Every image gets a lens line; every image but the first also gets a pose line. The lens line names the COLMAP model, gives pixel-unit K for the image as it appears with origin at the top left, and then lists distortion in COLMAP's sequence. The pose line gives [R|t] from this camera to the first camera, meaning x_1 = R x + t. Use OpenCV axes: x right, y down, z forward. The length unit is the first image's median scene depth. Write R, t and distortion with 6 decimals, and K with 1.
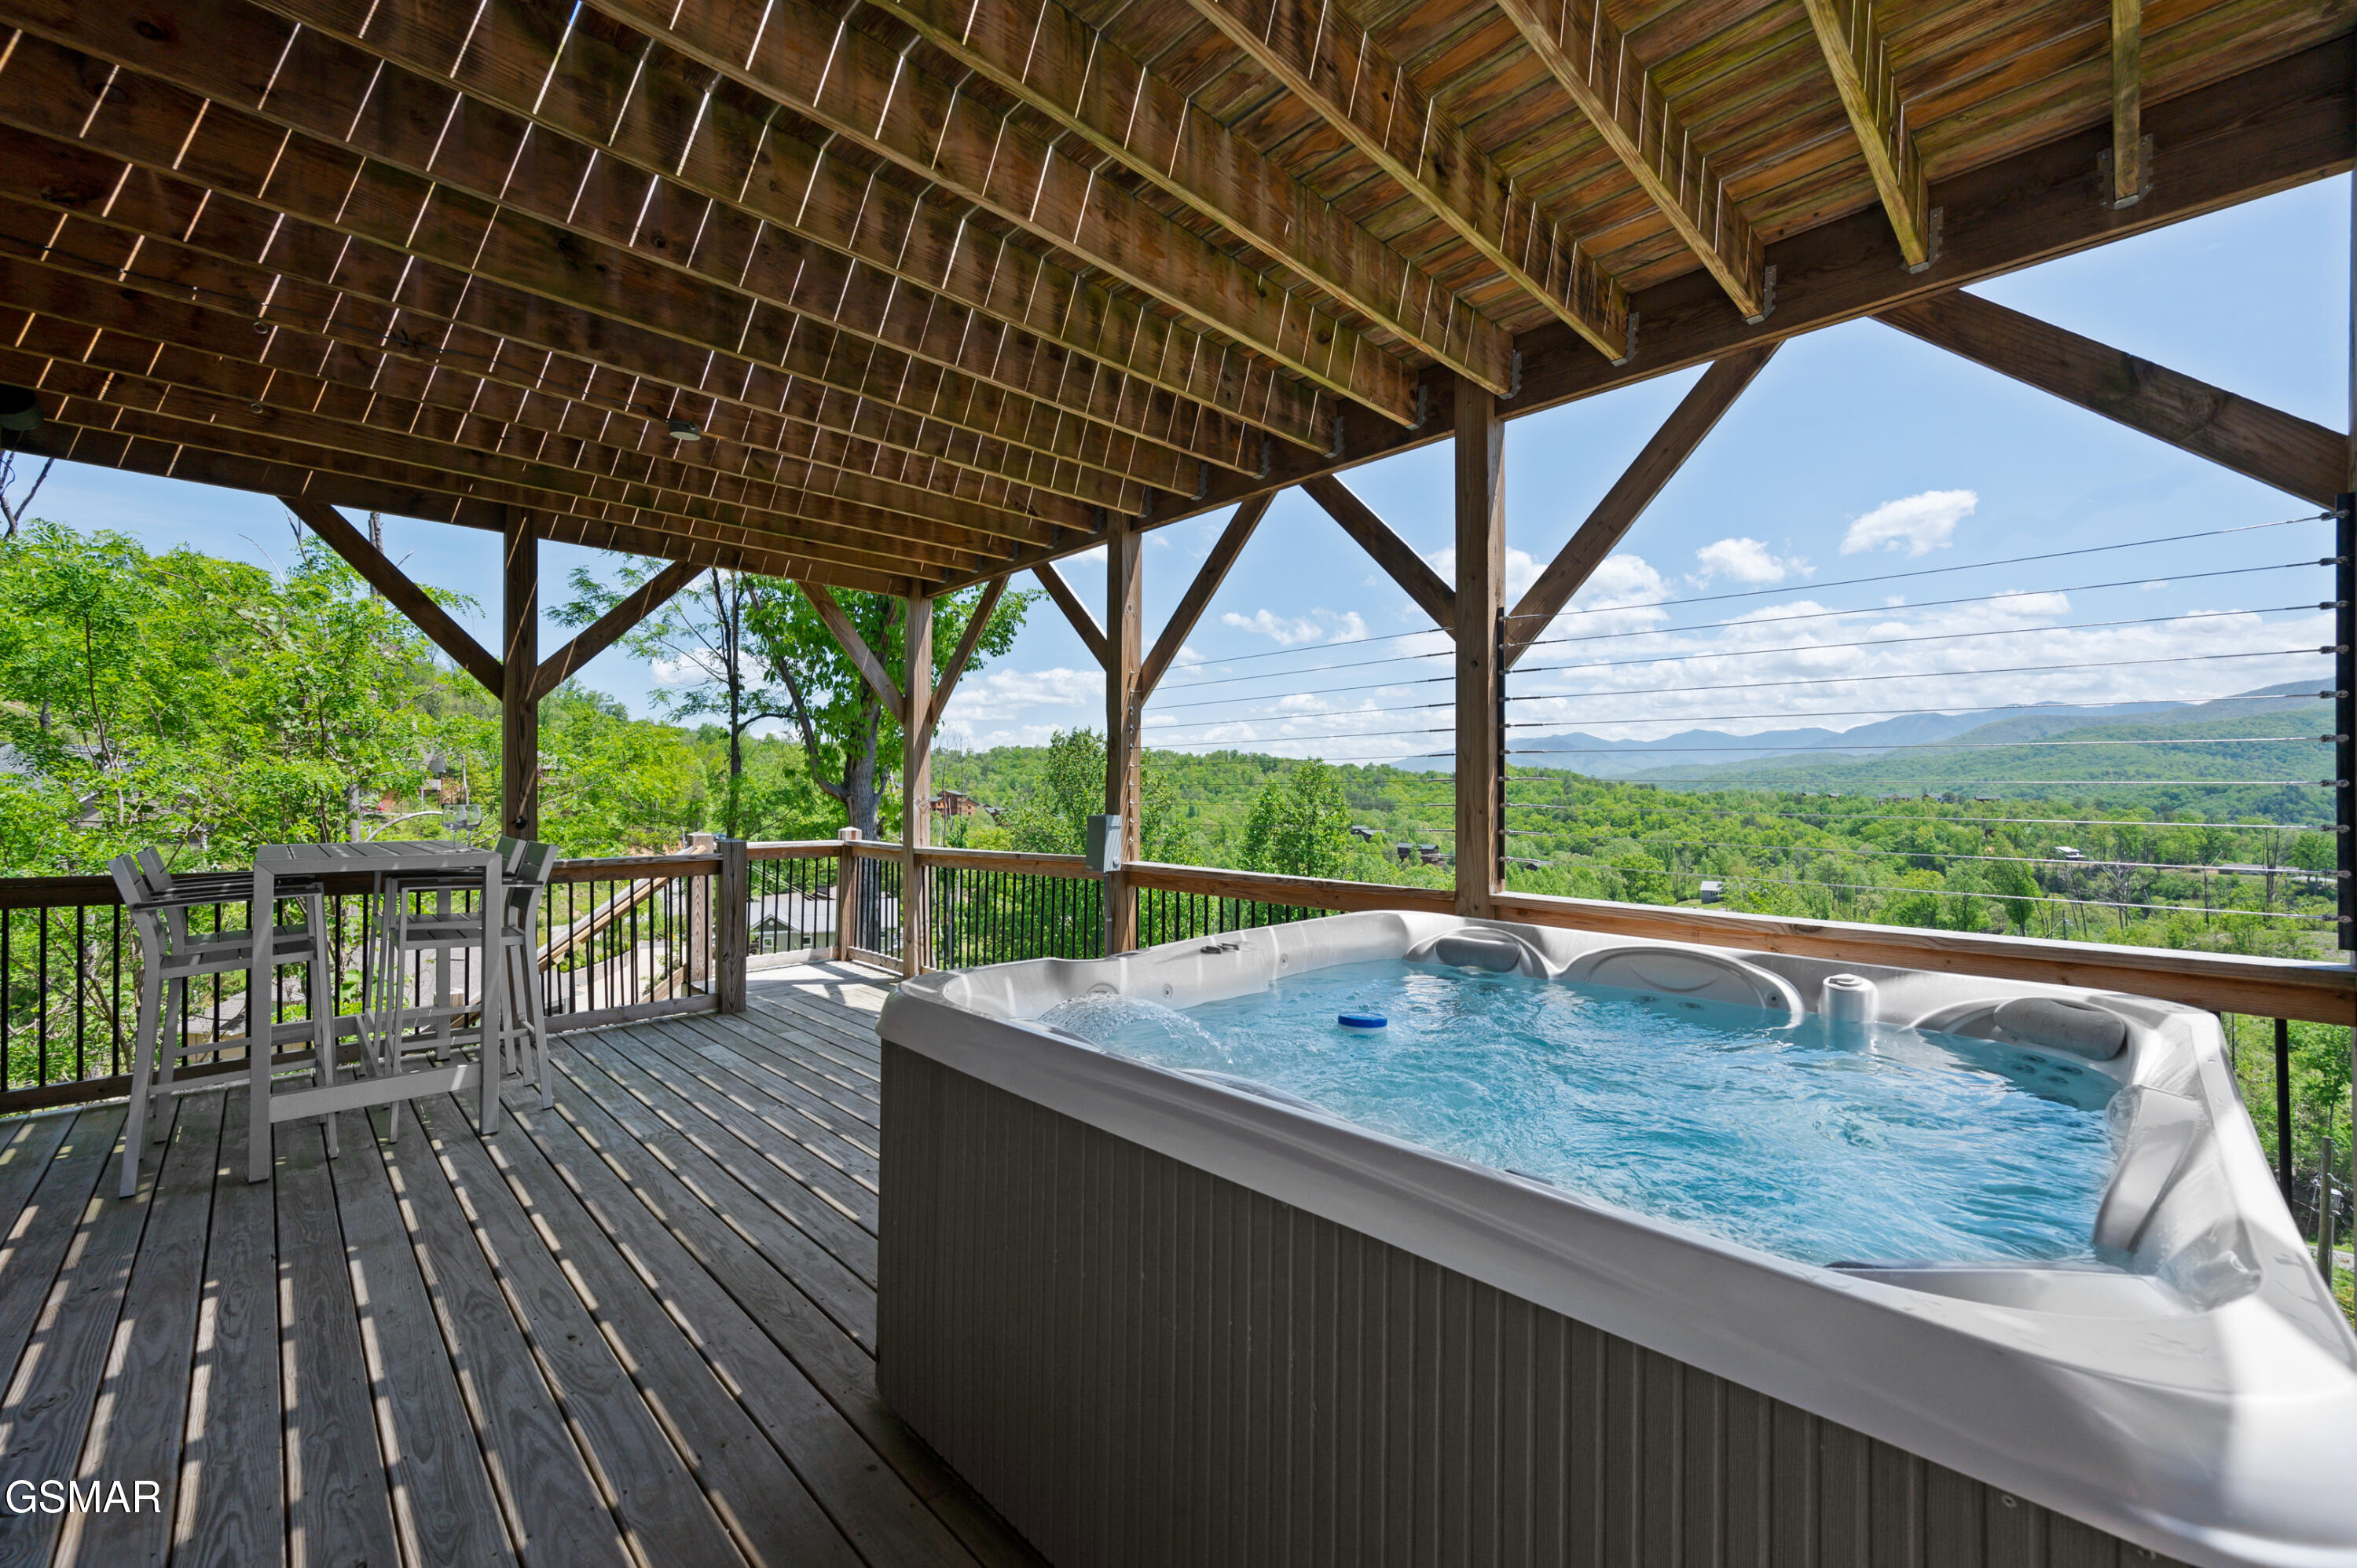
lens RADIAL K [[926.3, 0, 1164.5], [0, 926.3, 789.9], [0, 0, 1]] dist [-0.001508, 0.000126]
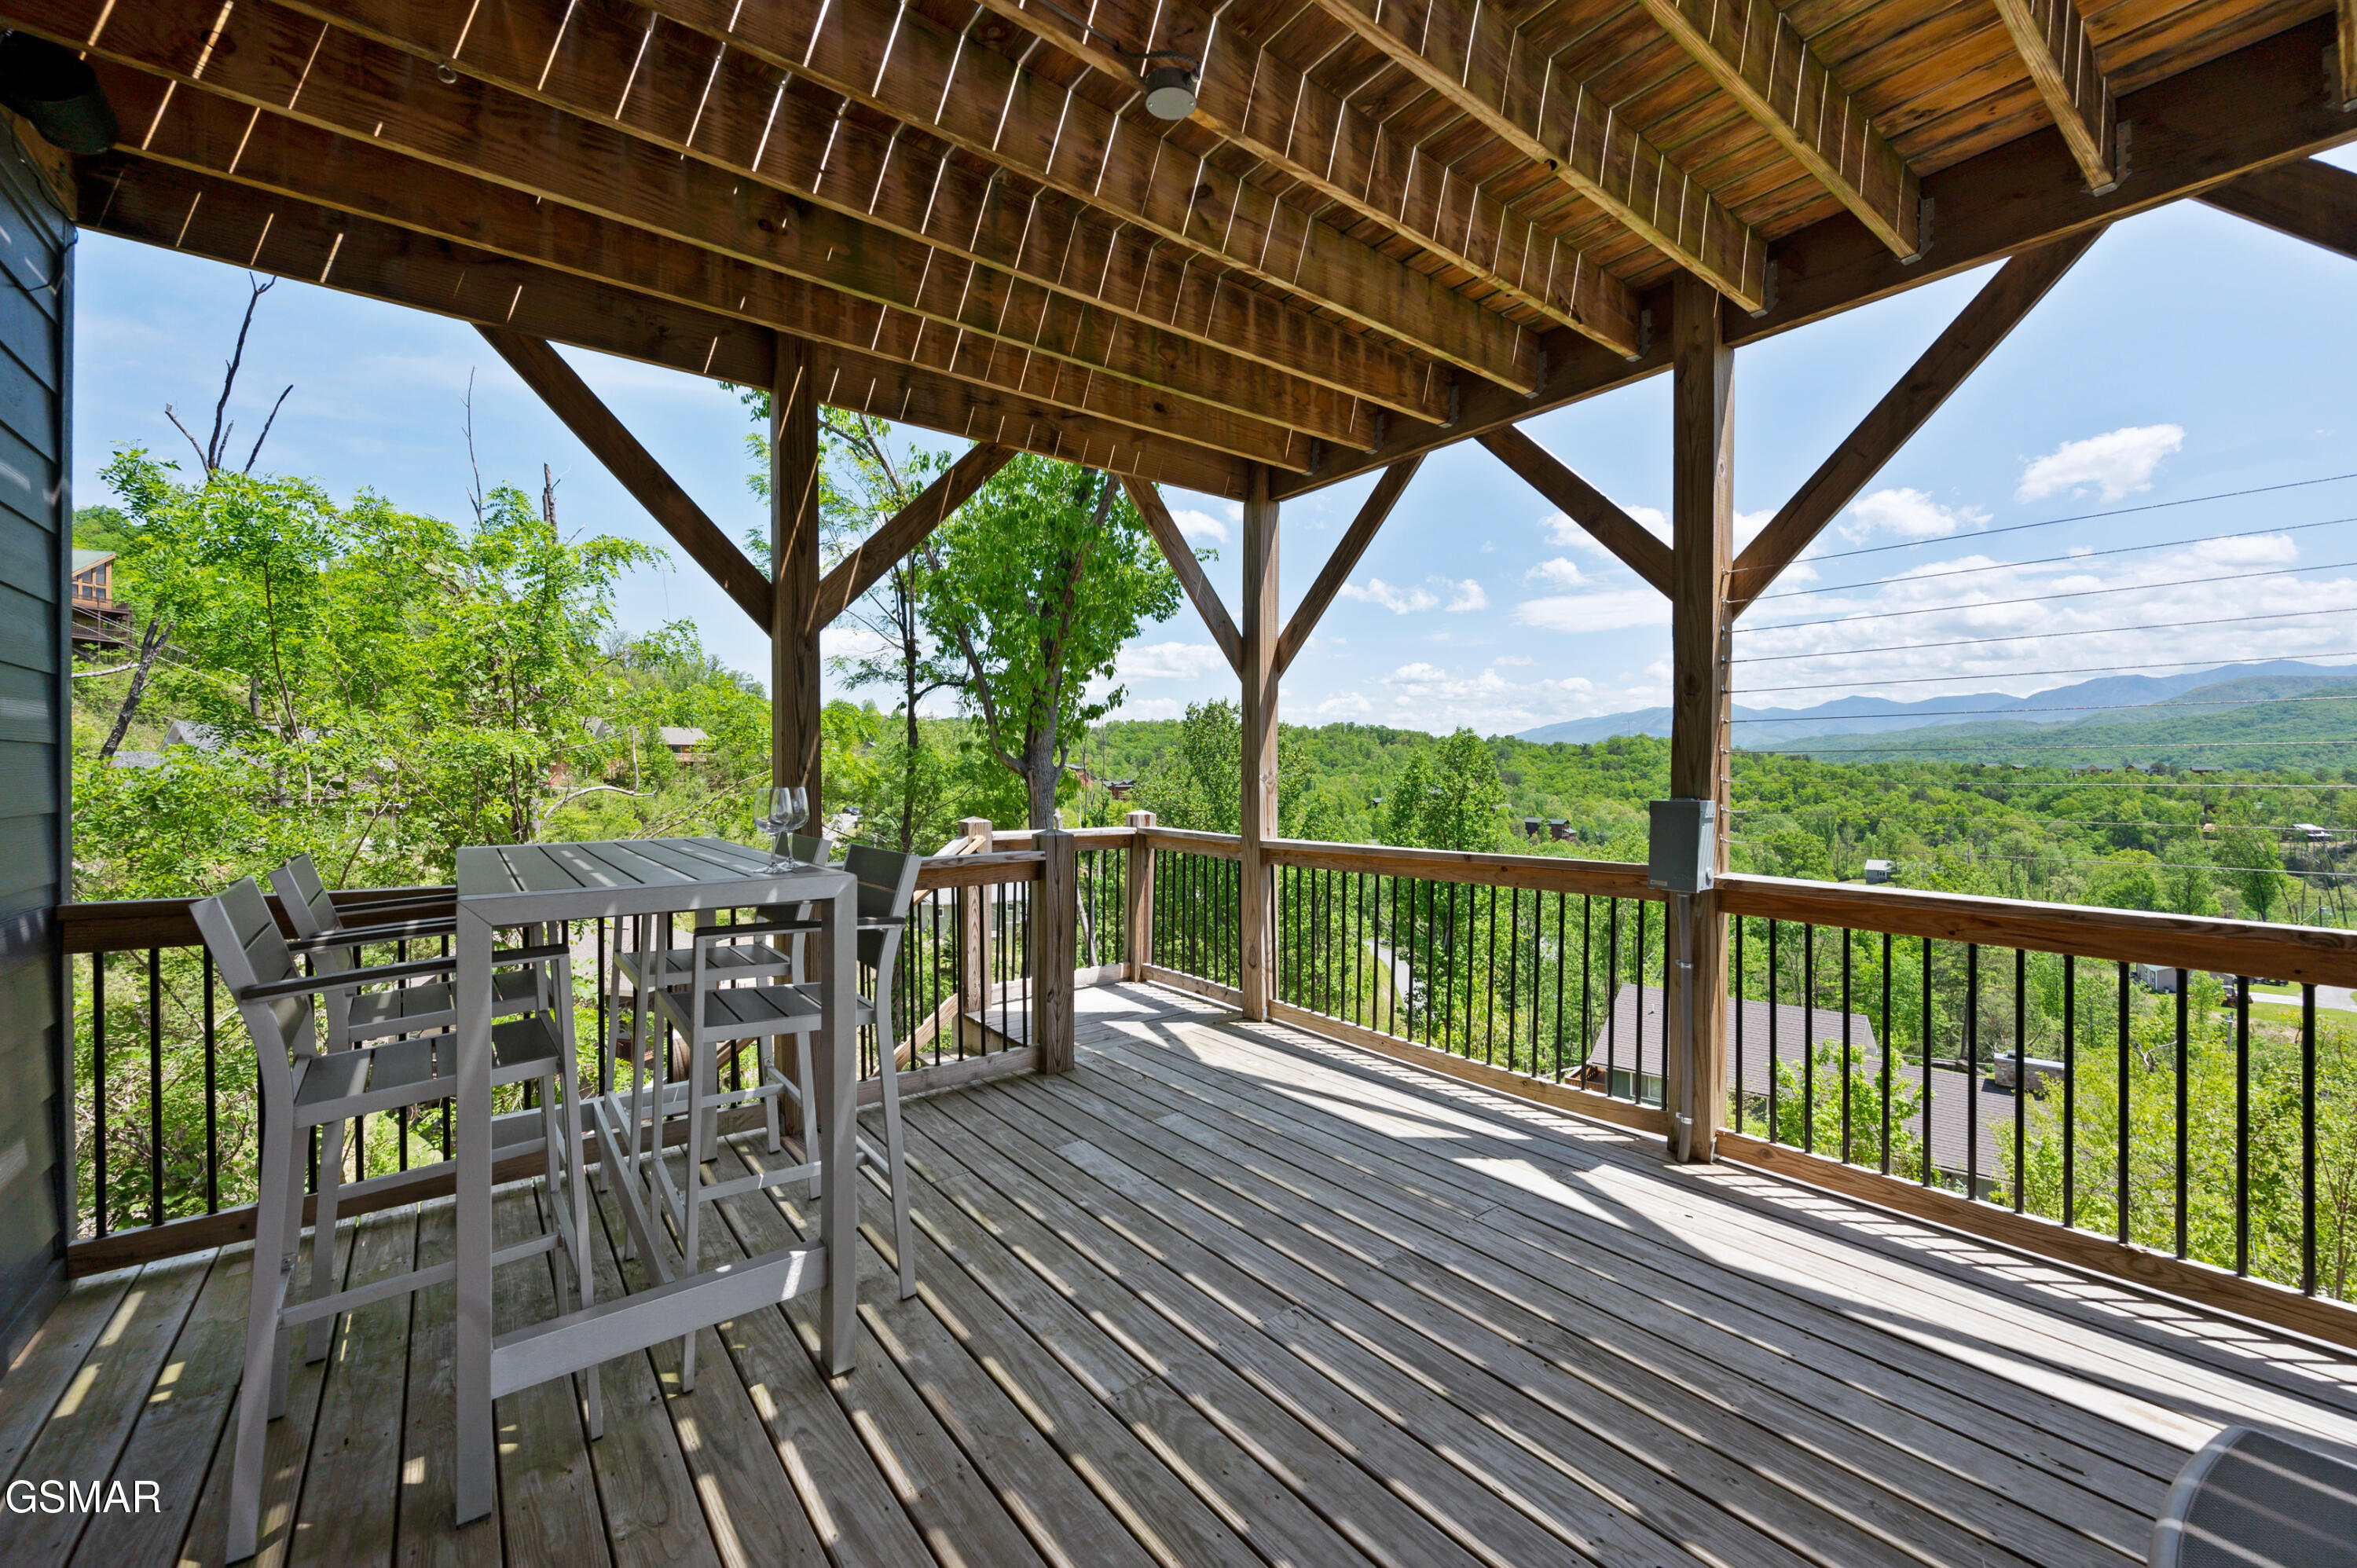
lens RADIAL K [[929.5, 0, 1179.6], [0, 929.5, 779.1], [0, 0, 1]] dist [0.000170, 0.000233]
pose [[0.994308, -0.001299, -0.106540, -0.180193], [0.003128, 0.999851, 0.016997, 0.000535], [0.106502, -0.017233, 0.994163, 0.180366]]
